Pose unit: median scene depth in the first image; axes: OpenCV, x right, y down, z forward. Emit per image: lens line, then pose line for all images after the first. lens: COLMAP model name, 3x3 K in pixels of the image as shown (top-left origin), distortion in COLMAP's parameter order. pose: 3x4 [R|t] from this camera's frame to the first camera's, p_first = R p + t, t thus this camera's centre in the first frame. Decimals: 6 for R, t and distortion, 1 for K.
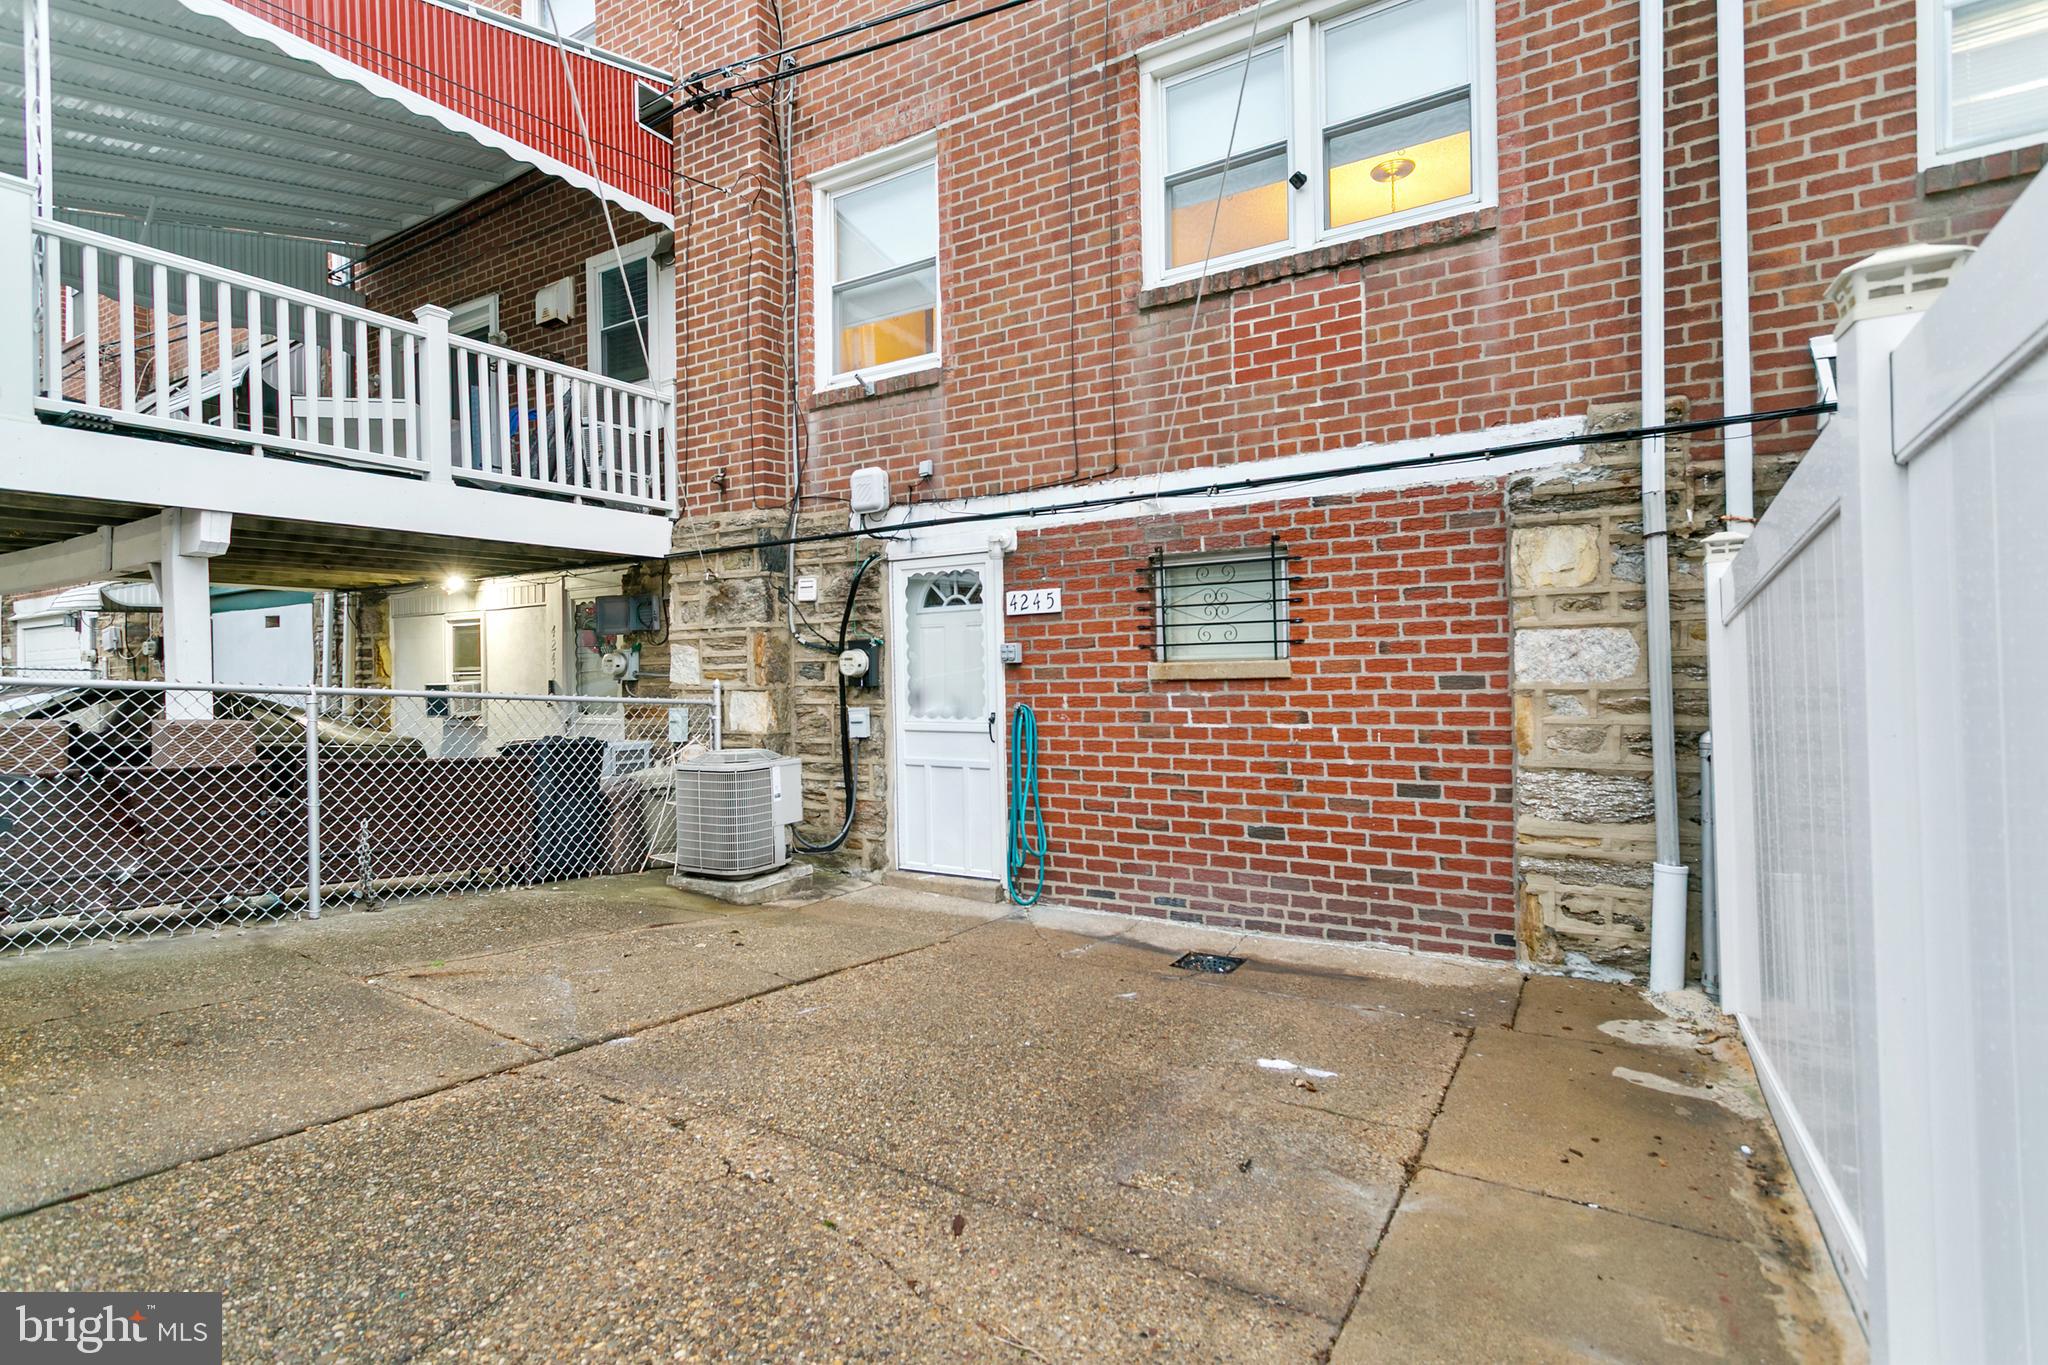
lens RADIAL K [[992.5, 0, 1024.3], [0, 992.5, 681.2], [0, 0, 1]] dist [0.008199, 0.001026]
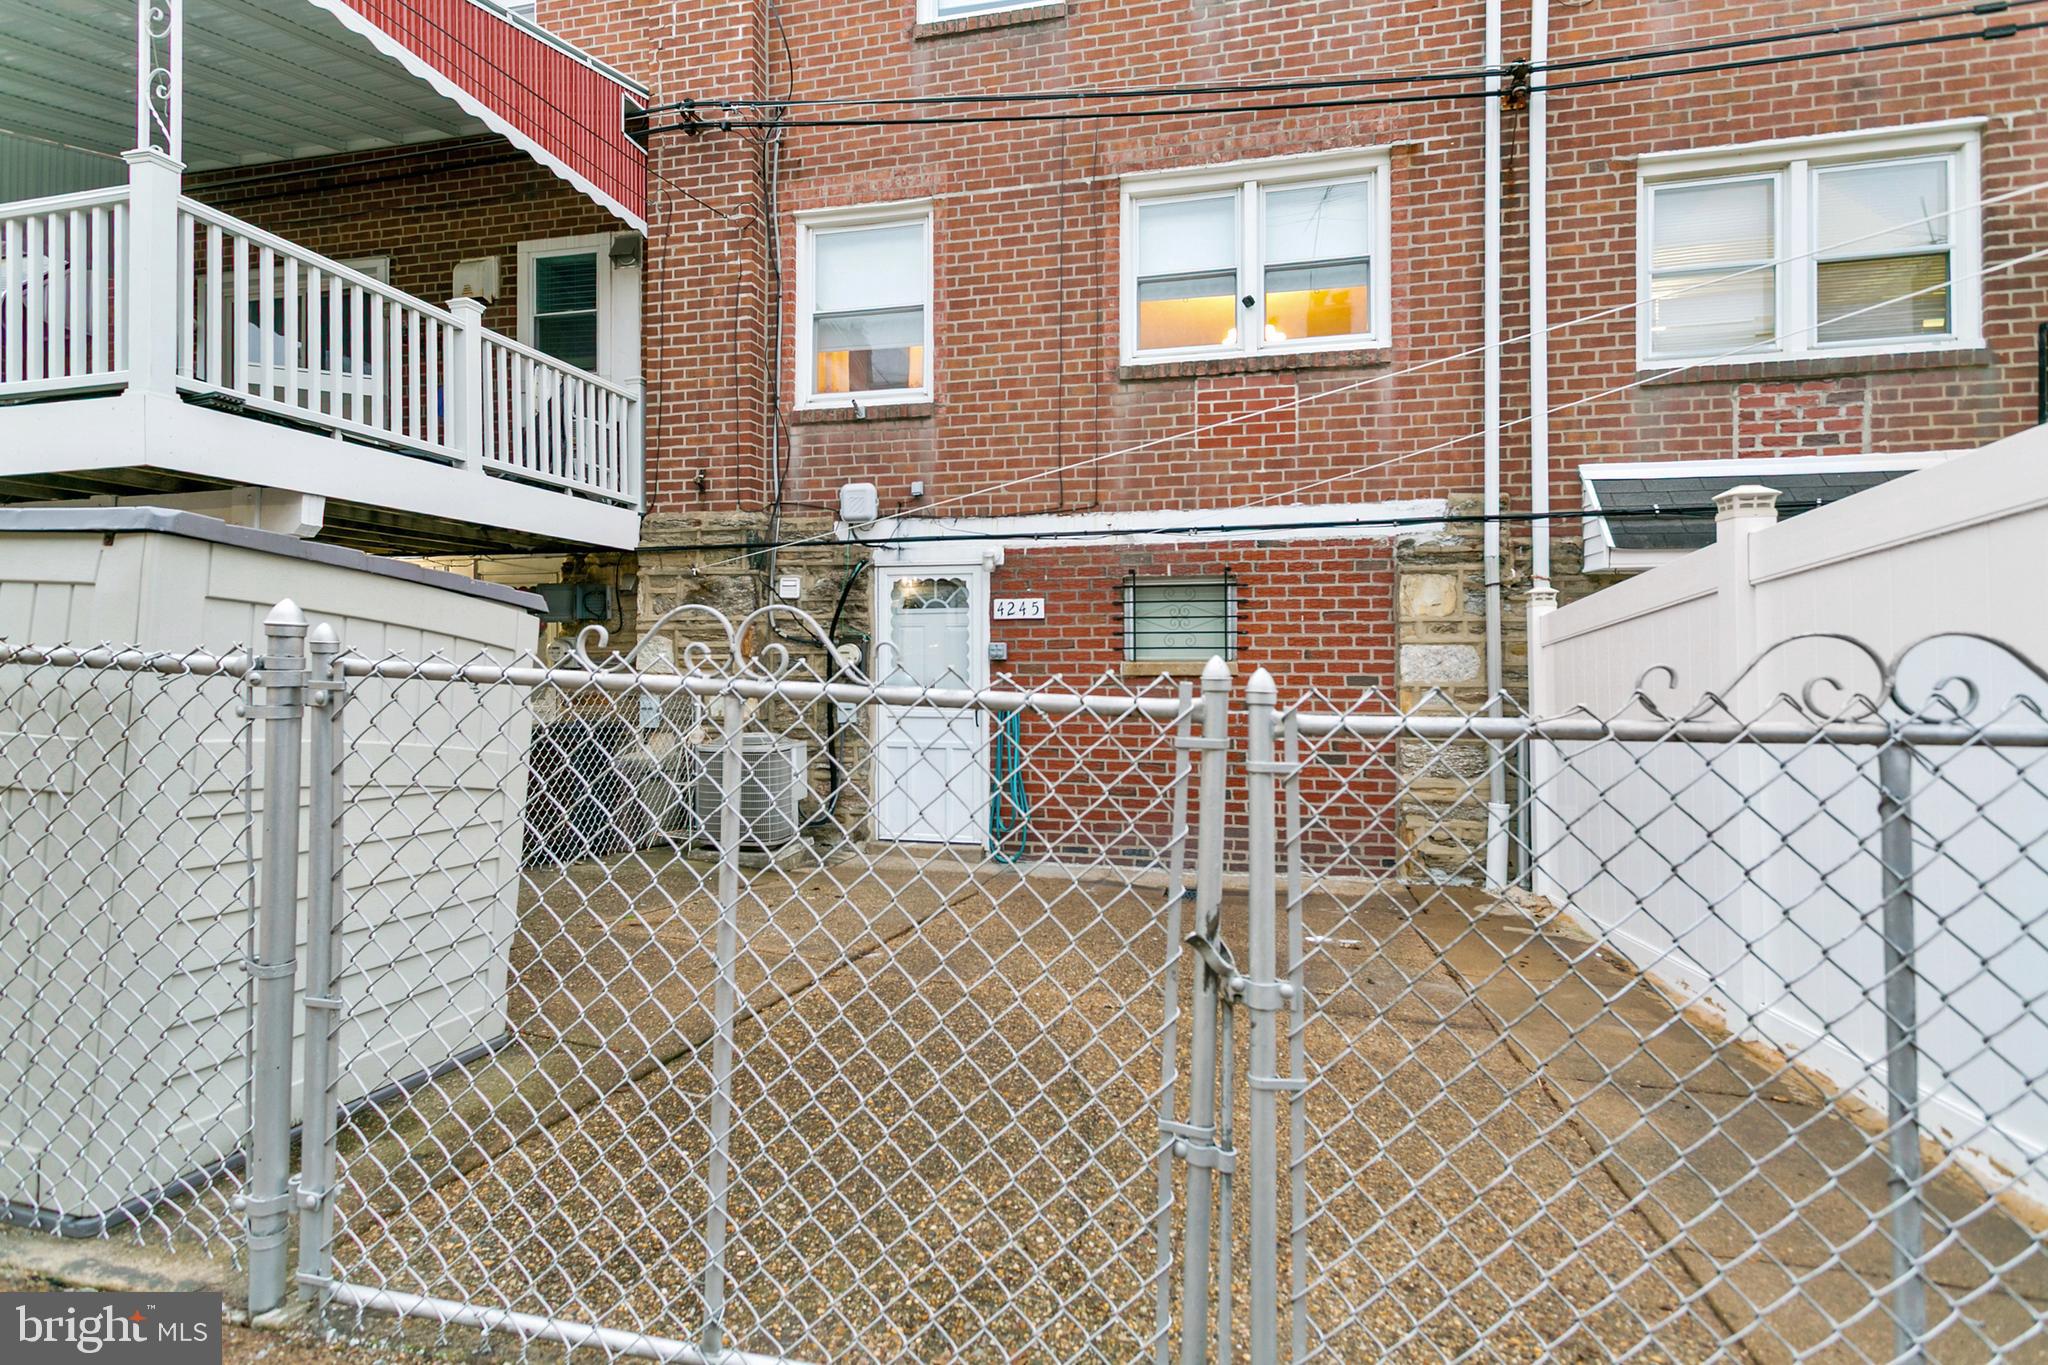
lens RADIAL K [[992.5, 0, 1065.0], [0, 992.5, 666.6], [0, 0, 1]] dist [0.008199, 0.001026]
pose [[0.948713, 0.018333, 0.315607, -0.335306], [-0.015221, 0.999808, -0.012323, 0.003955], [-0.315772, 0.006887, 0.948810, -0.162786]]
